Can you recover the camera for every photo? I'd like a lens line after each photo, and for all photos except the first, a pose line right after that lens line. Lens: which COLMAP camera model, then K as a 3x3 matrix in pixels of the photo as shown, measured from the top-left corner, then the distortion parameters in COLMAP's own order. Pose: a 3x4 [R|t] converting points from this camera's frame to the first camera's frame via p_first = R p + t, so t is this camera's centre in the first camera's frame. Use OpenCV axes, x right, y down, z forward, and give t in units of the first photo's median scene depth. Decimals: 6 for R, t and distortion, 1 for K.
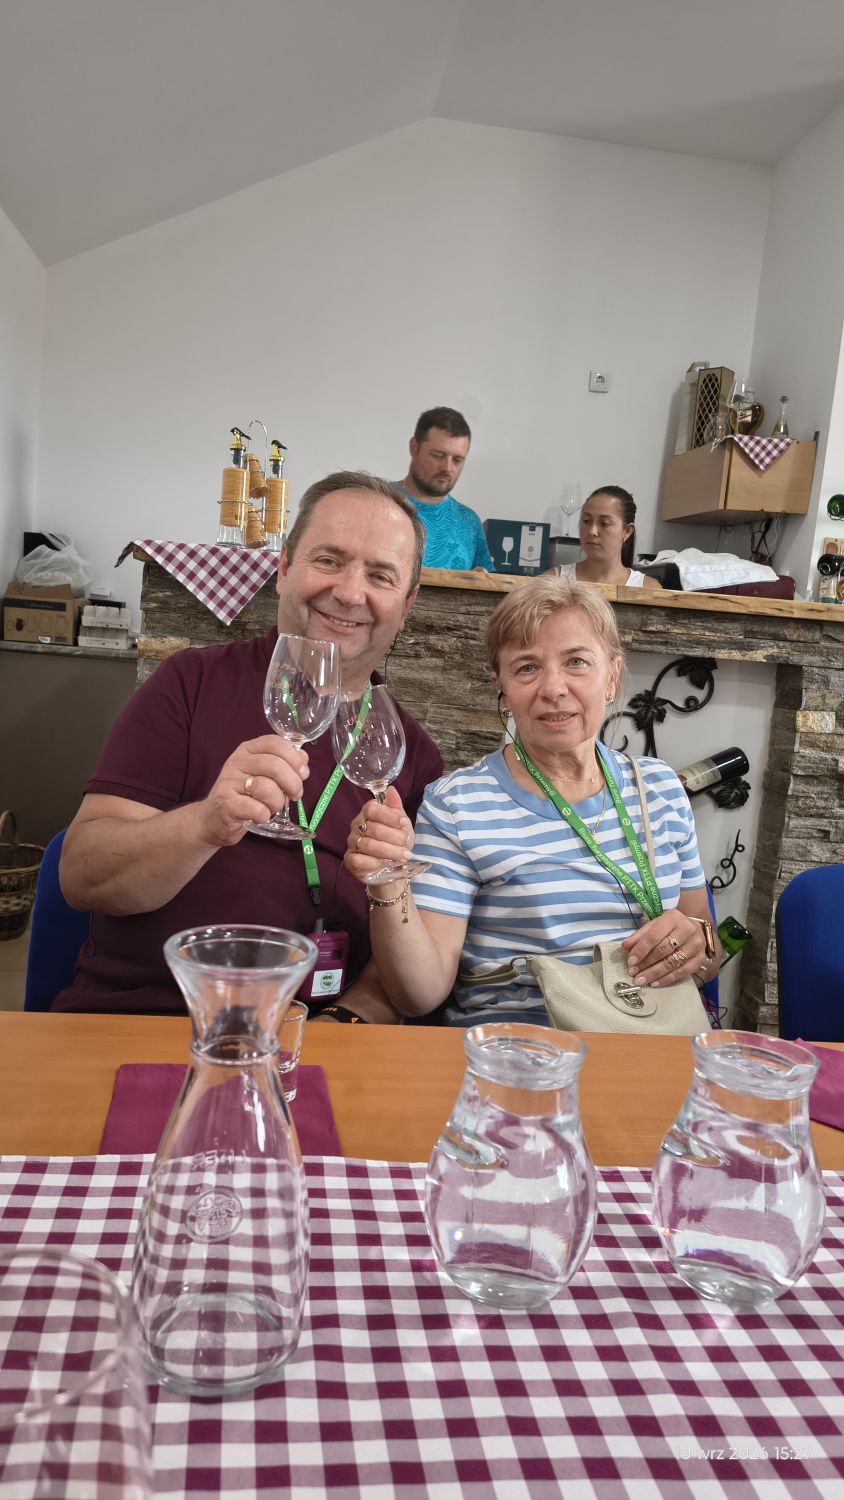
lens RADIAL K [[1088.6, 0, 420.4], [0, 1088.6, 748.3], [0, 0, 1]] dist [0.004210, 0.000899]
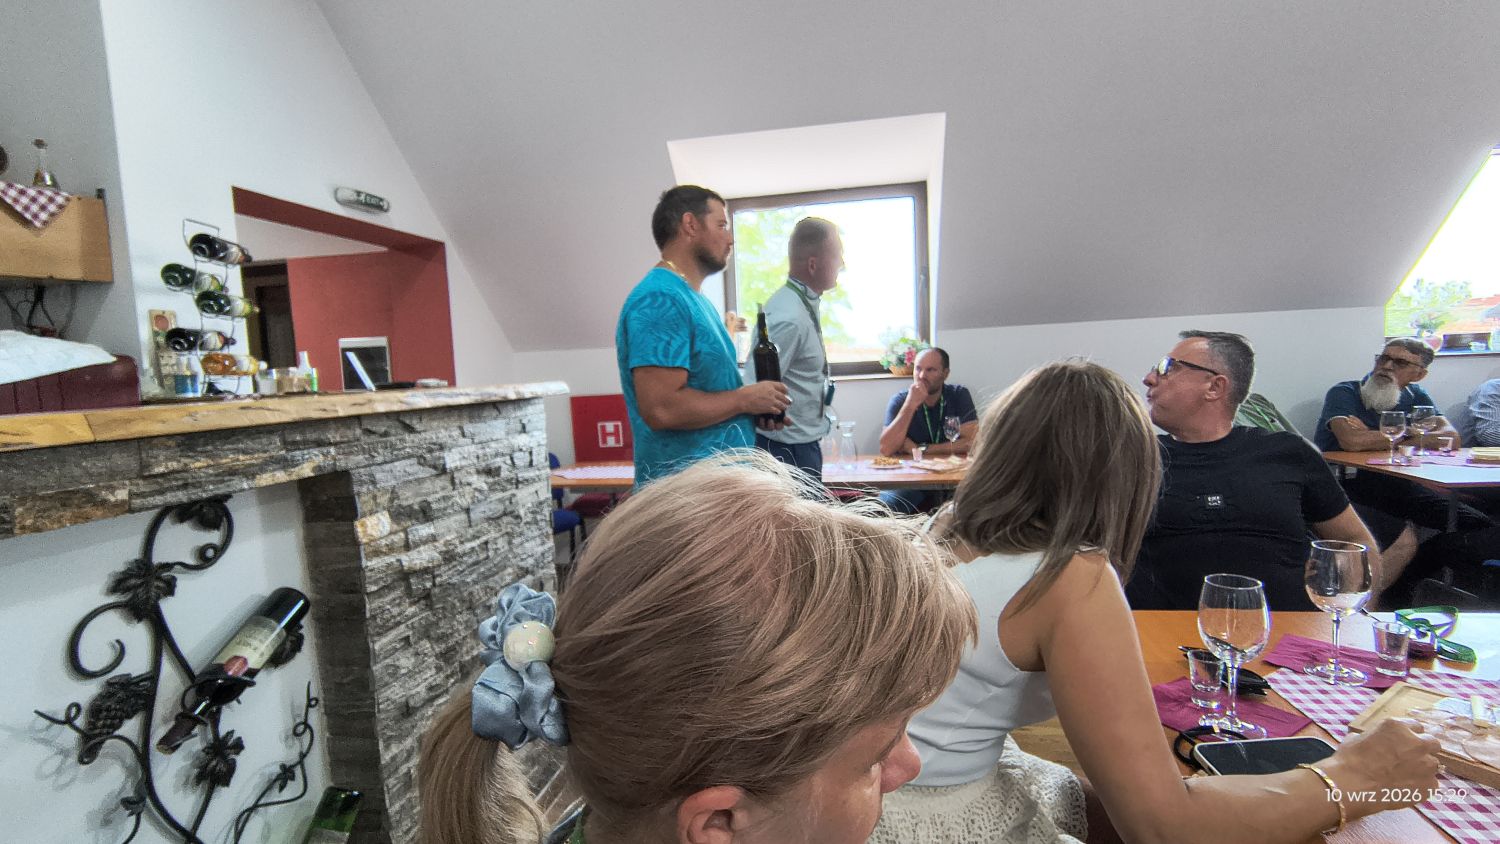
lens RADIAL K [[692.7, 0, 749.0], [0, 692.7, 435.3], [0, 0, 1]] dist [-0.001520, 0.000182]
pose [[0.300024, -0.184997, 0.935821, -0.055189], [0.176978, 0.974779, 0.135959, -0.116462], [-0.937371, 0.124829, 0.325198, 0.512060]]
